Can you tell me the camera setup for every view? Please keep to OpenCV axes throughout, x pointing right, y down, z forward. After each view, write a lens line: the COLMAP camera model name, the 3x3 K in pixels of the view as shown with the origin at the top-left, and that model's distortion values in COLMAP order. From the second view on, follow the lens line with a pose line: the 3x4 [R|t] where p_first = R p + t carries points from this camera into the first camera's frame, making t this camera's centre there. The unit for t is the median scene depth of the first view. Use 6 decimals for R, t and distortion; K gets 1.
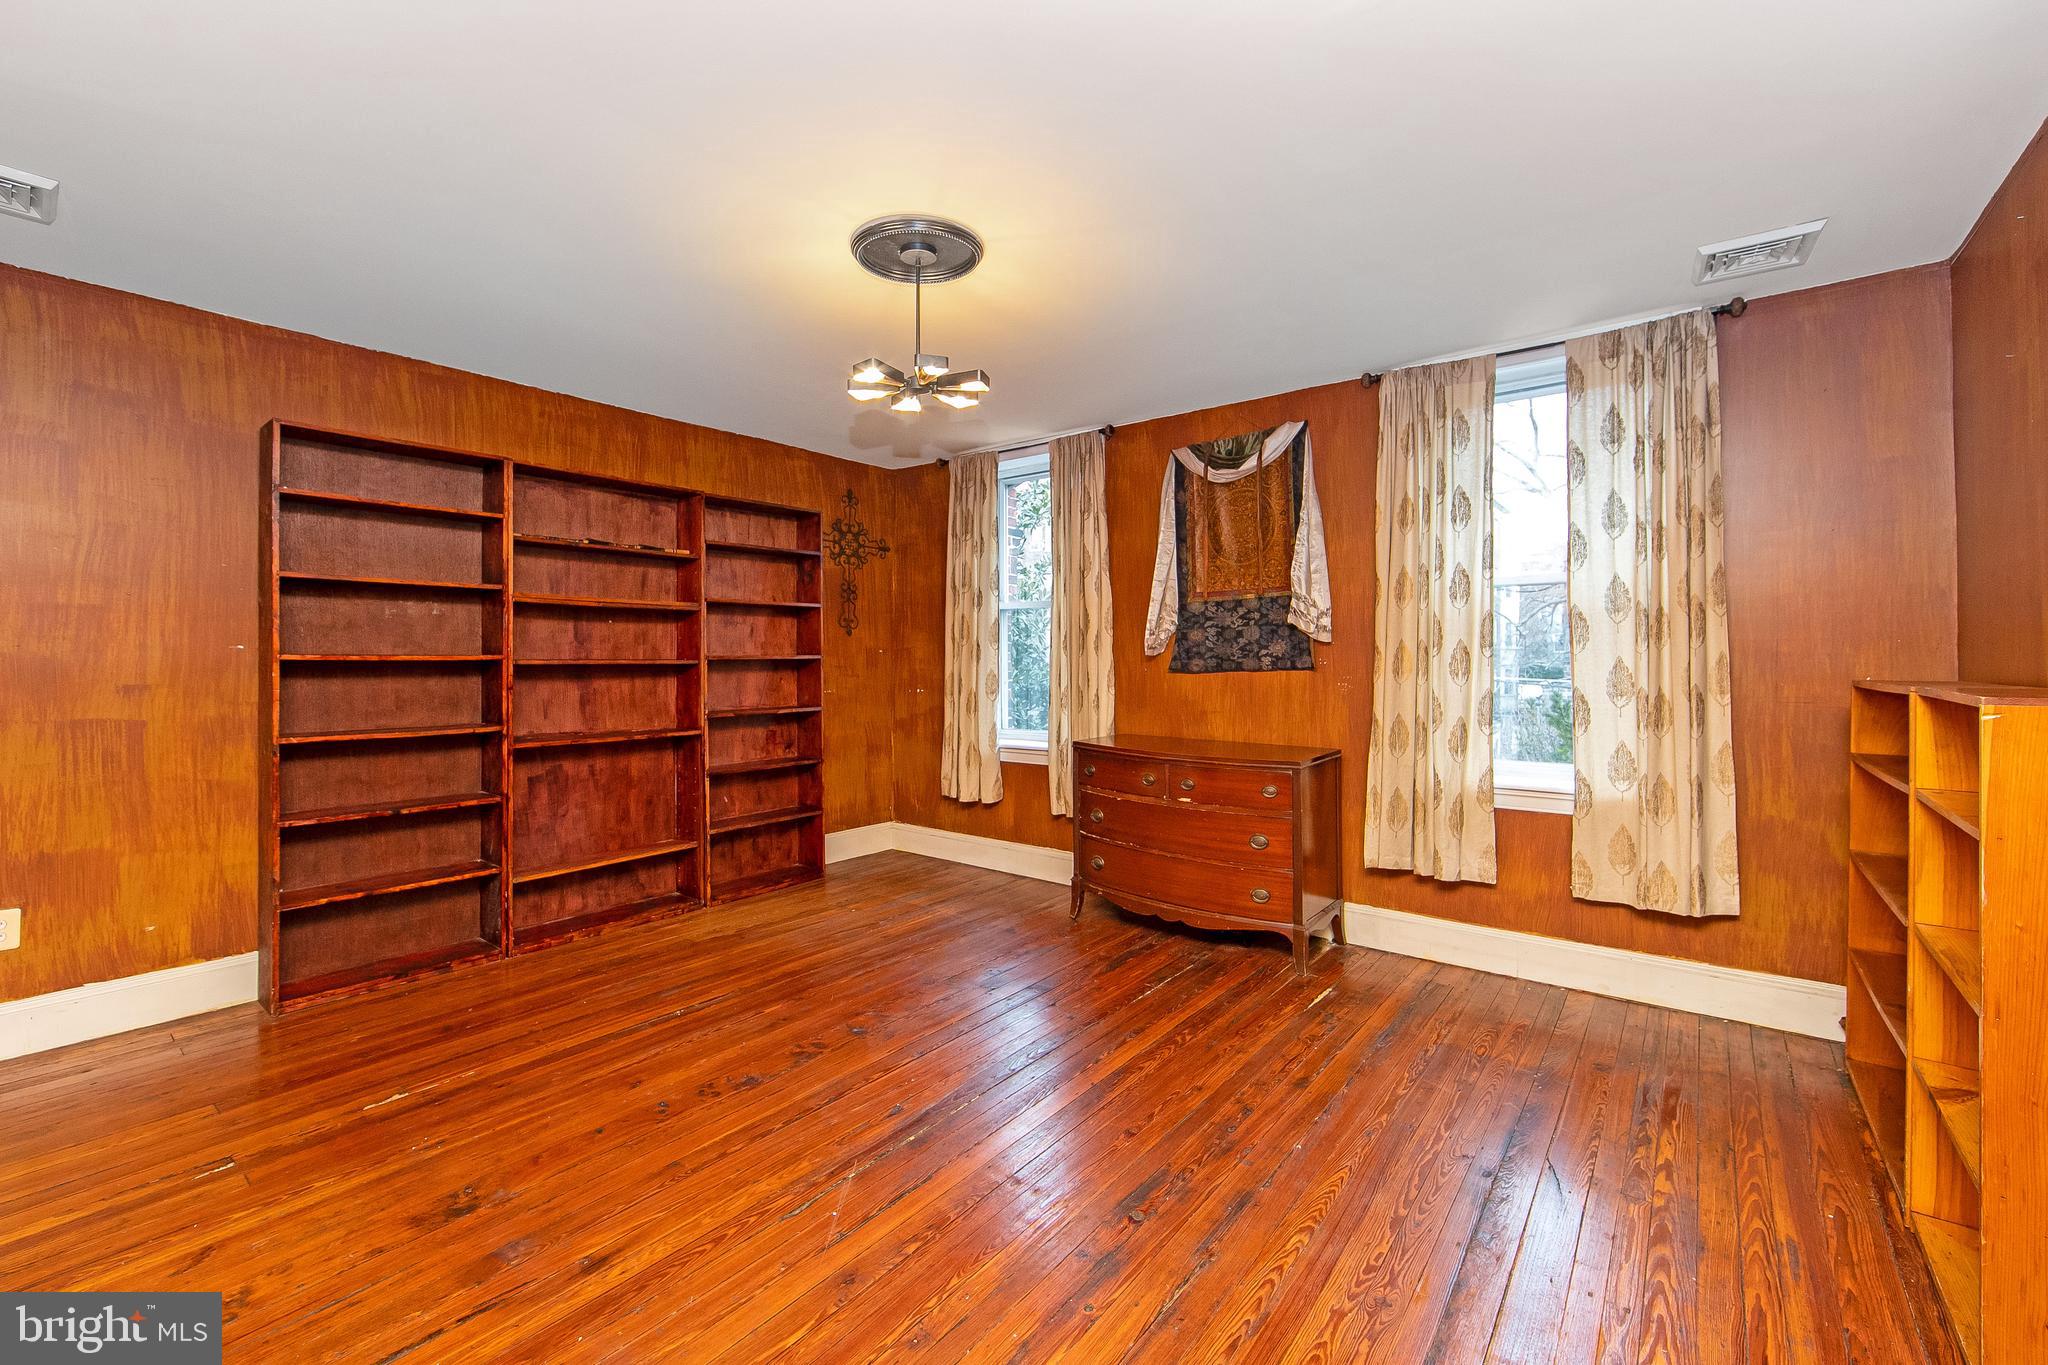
lens RADIAL K [[835.7, 0, 1037.5], [0, 835.7, 658.9], [0, 0, 1]] dist [-0.000318, -0.000034]
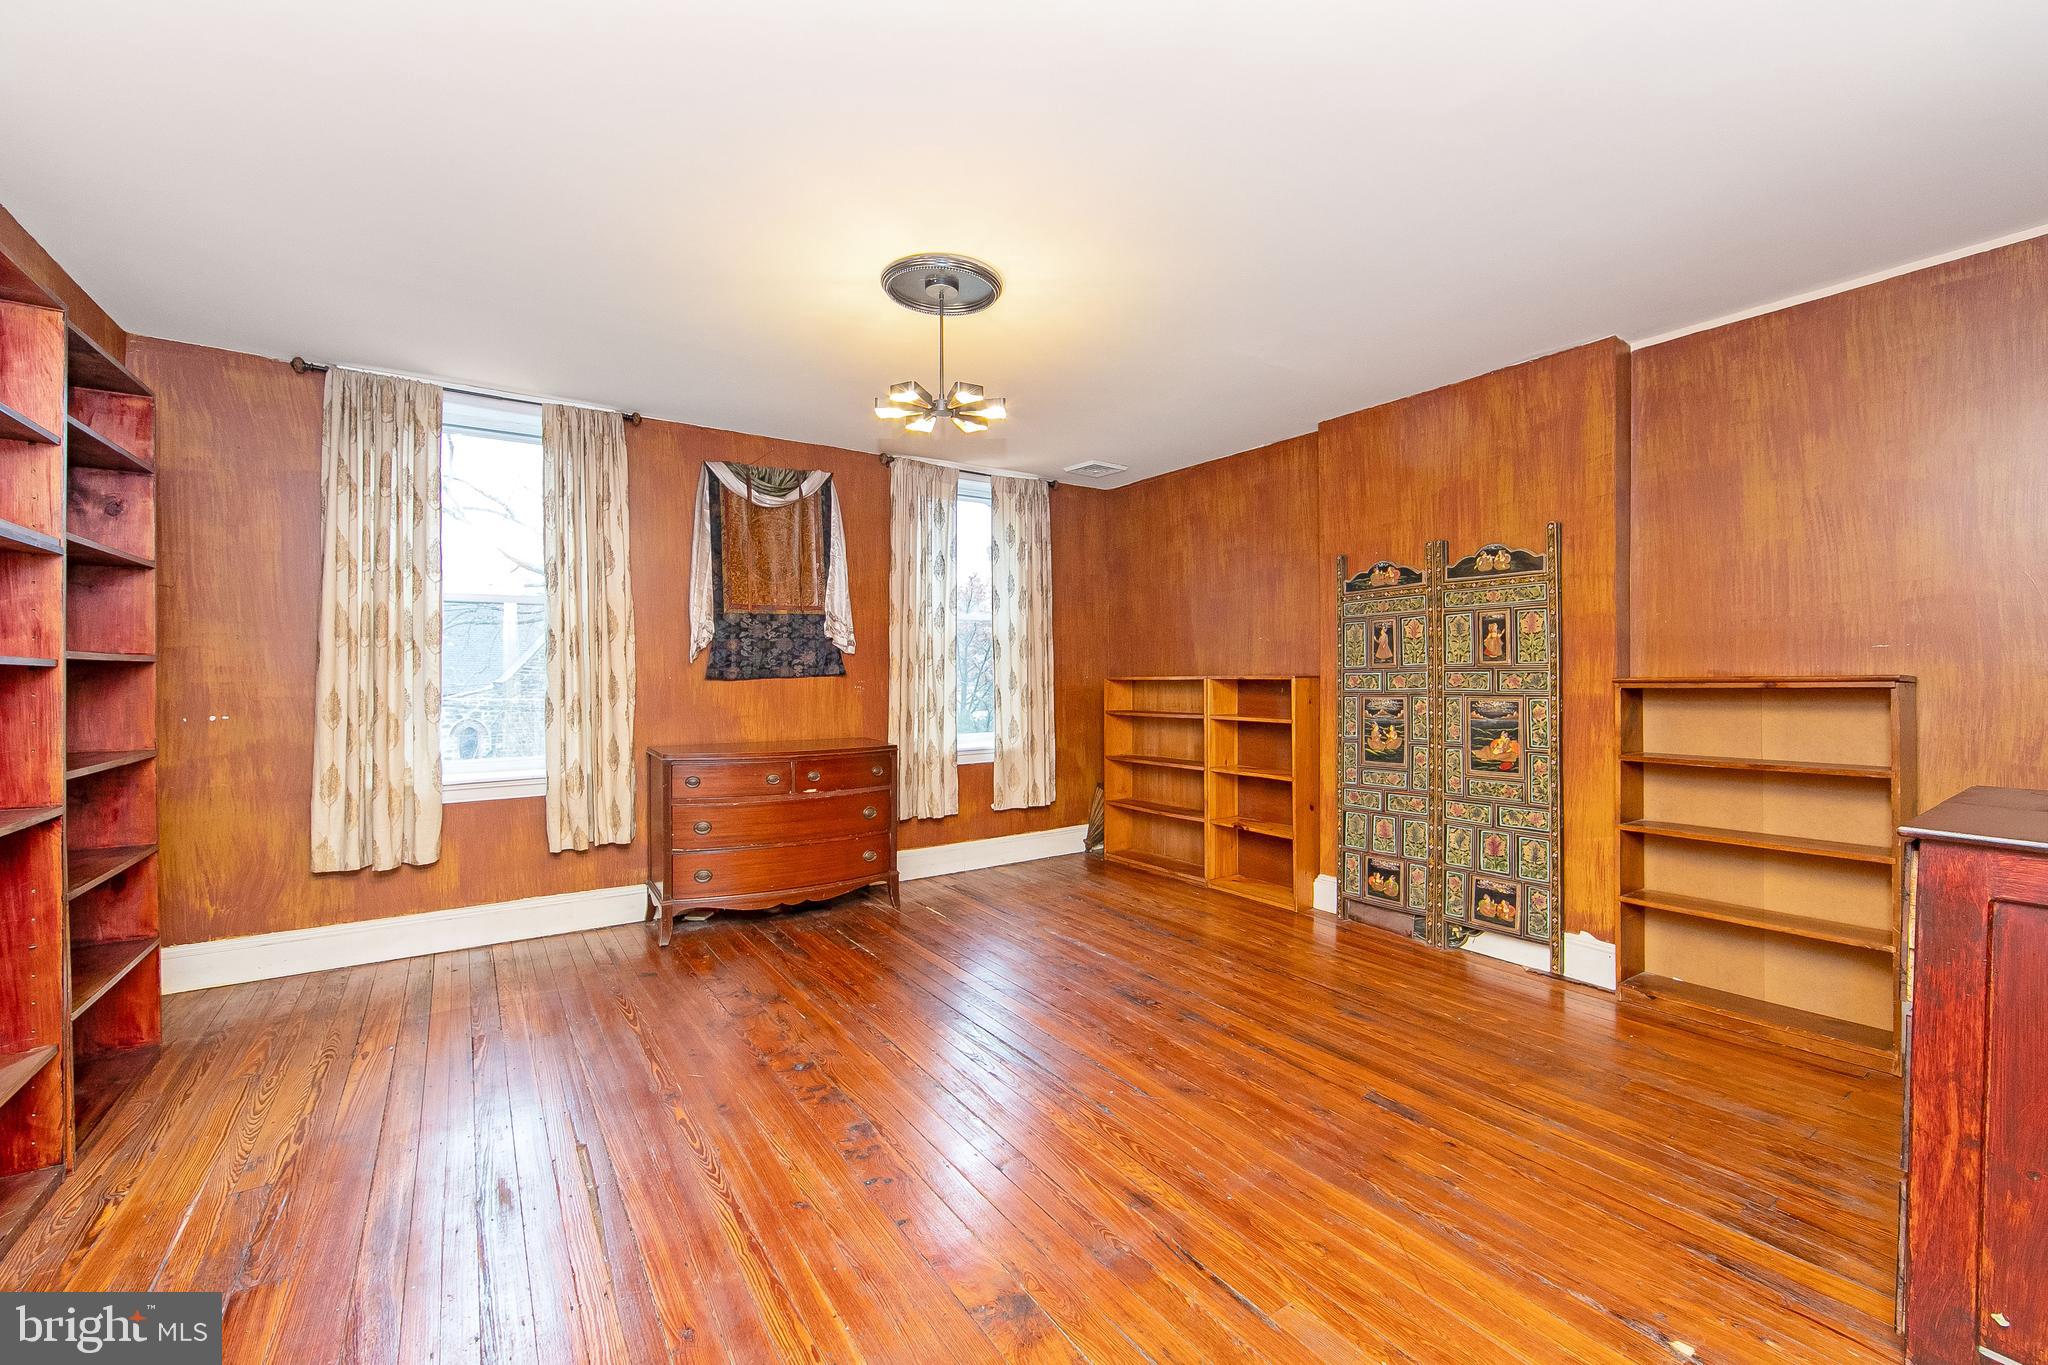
lens RADIAL K [[835.7, 0, 1037.5], [0, 835.7, 658.9], [0, 0, 1]] dist [-0.000318, -0.000034]
pose [[0.297272, 0.012168, 0.954715, -0.772309], [-0.001923, 0.999924, -0.012146, 0.002188], [-0.954791, 0.001775, 0.297273, 0.356099]]
